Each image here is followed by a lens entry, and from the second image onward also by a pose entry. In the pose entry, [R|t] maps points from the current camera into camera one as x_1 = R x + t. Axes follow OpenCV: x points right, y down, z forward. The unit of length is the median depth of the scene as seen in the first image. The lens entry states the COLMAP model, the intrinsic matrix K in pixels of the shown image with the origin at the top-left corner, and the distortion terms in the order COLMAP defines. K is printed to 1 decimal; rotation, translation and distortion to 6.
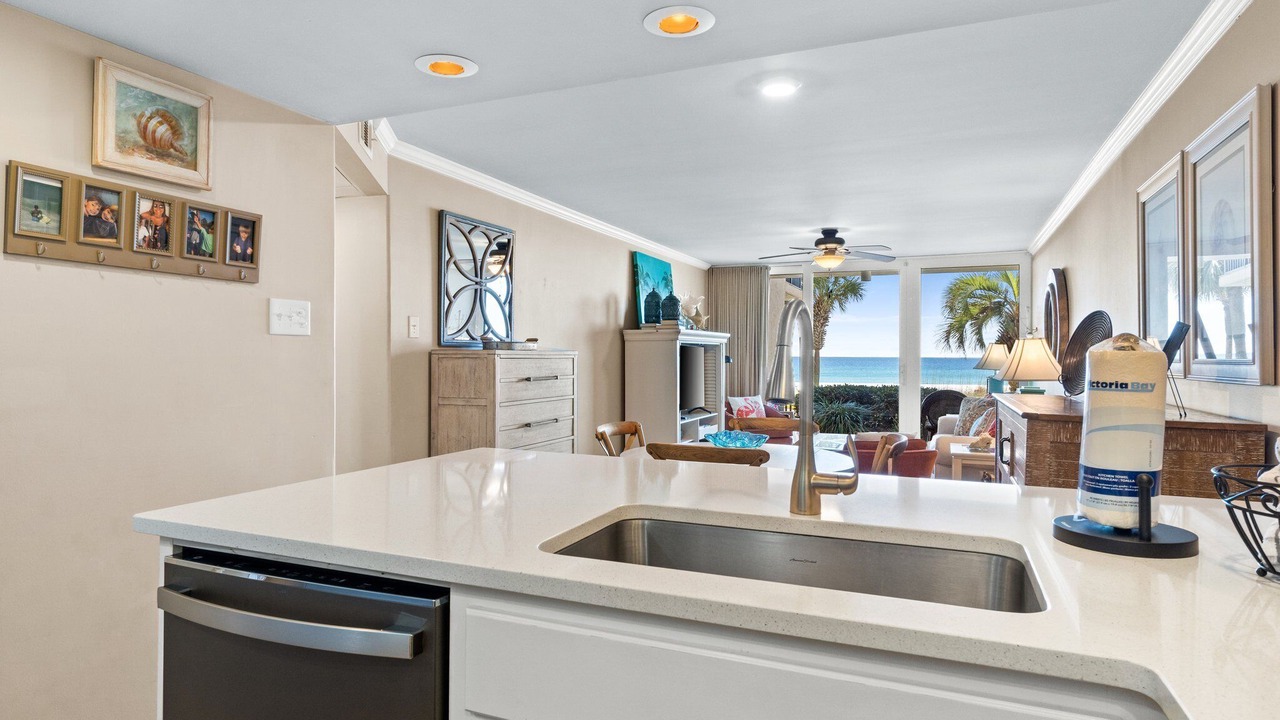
lens RADIAL K [[734.1, 0, 642.4], [0, 734.1, 355.6], [0, 0, 1]] dist [0.002766, 0.000577]
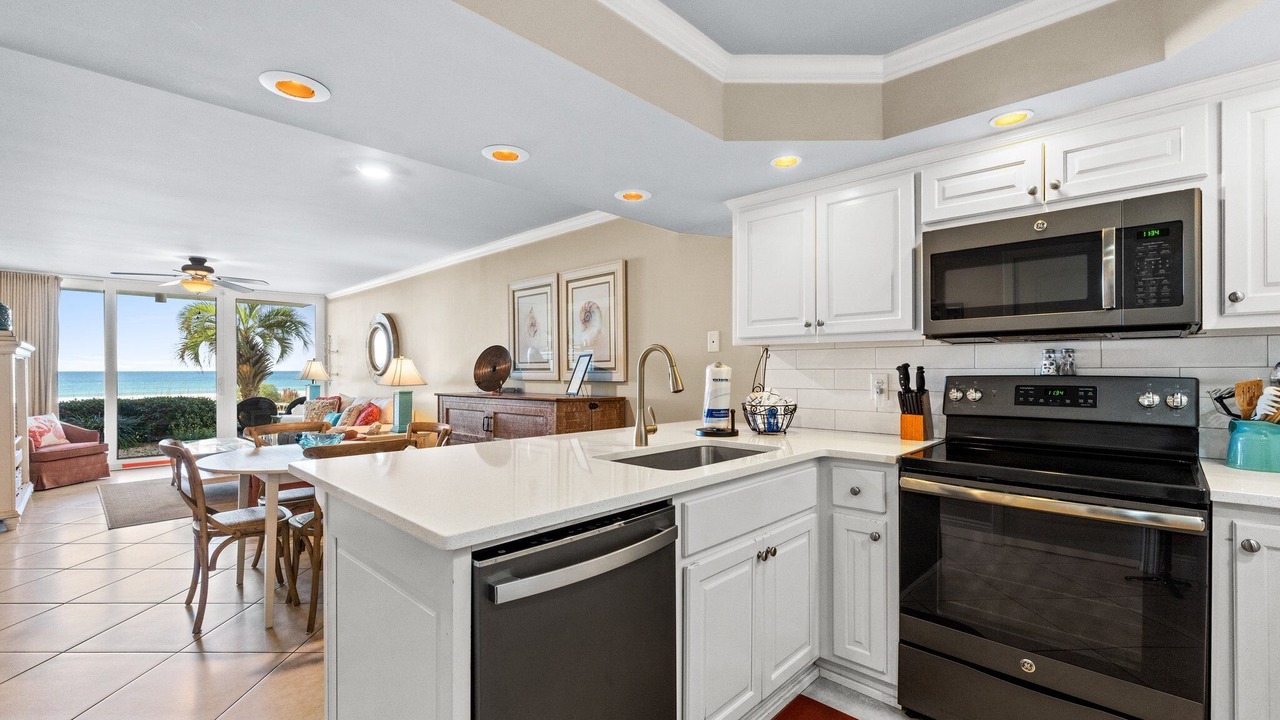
lens RADIAL K [[534.8, 0, 613.3], [0, 534.8, 371.8], [0, 0, 1]] dist [-0.000911, -0.000006]
pose [[0.387307, -0.009746, 0.921899, -0.196318], [0.004291, 0.999952, 0.008768, -0.001898], [-0.921941, 0.000560, 0.387330, 0.076420]]
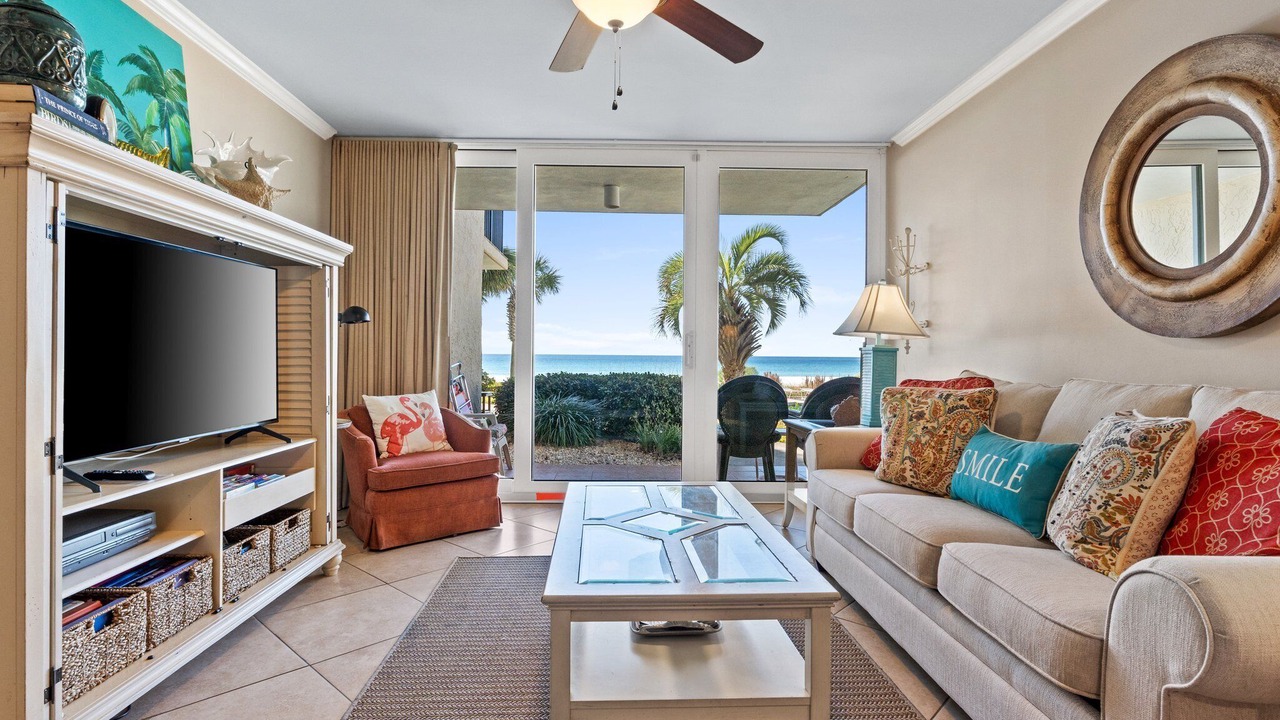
lens RADIAL K [[637.5, 0, 631.5], [0, 637.5, 355.2], [0, 0, 1]] dist [-0.002858, 0.000226]
pose [[0.912616, 0.001428, 0.408815, 0.107152], [-0.002964, 0.999991, 0.003124, 0.028504], [-0.408807, -0.004062, 0.912612, 0.556301]]
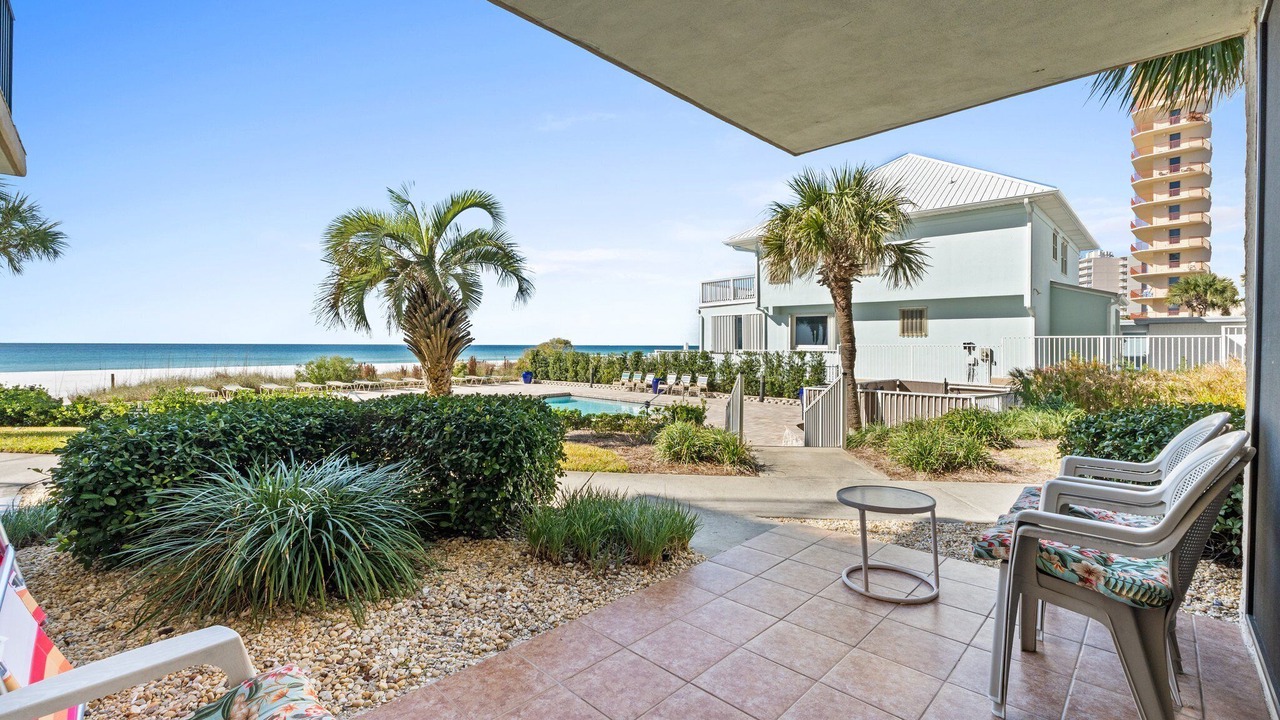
lens RADIAL K [[542.9, 0, 623.8], [0, 542.9, 352.6], [0, 0, 1]] dist [-0.007299, -0.000208]
pose [[0.401451, -0.017954, 0.915705, 0.155428], [-0.001212, 0.999797, 0.020134, 0.015247], [-0.915880, -0.009192, 0.401348, 1.111200]]
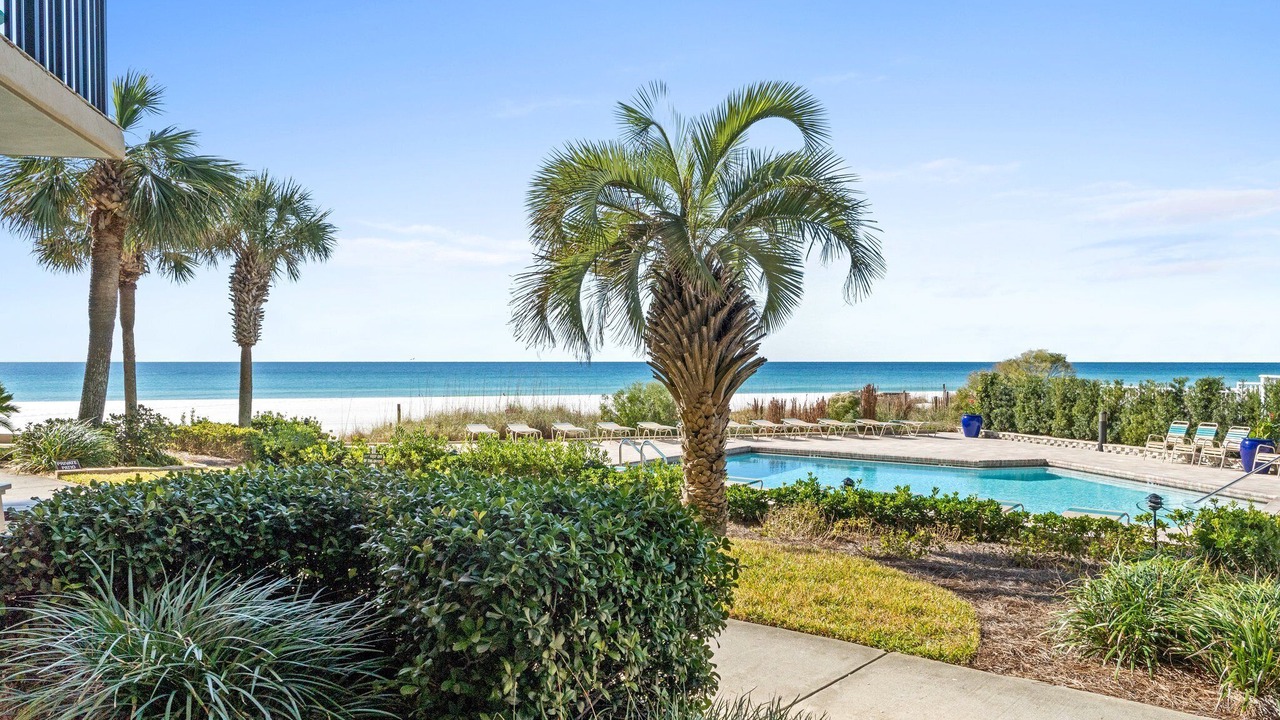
lens RADIAL K [[948.9, 0, 616.3], [0, 948.9, 391.8], [0, 0, 1]] dist [-0.000493, 0.001732]
pose [[0.836297, -0.024984, 0.547708, 0.319968], [0.006206, 0.999329, 0.036110, 0.007012], [-0.548242, -0.026799, 0.835890, 1.049259]]
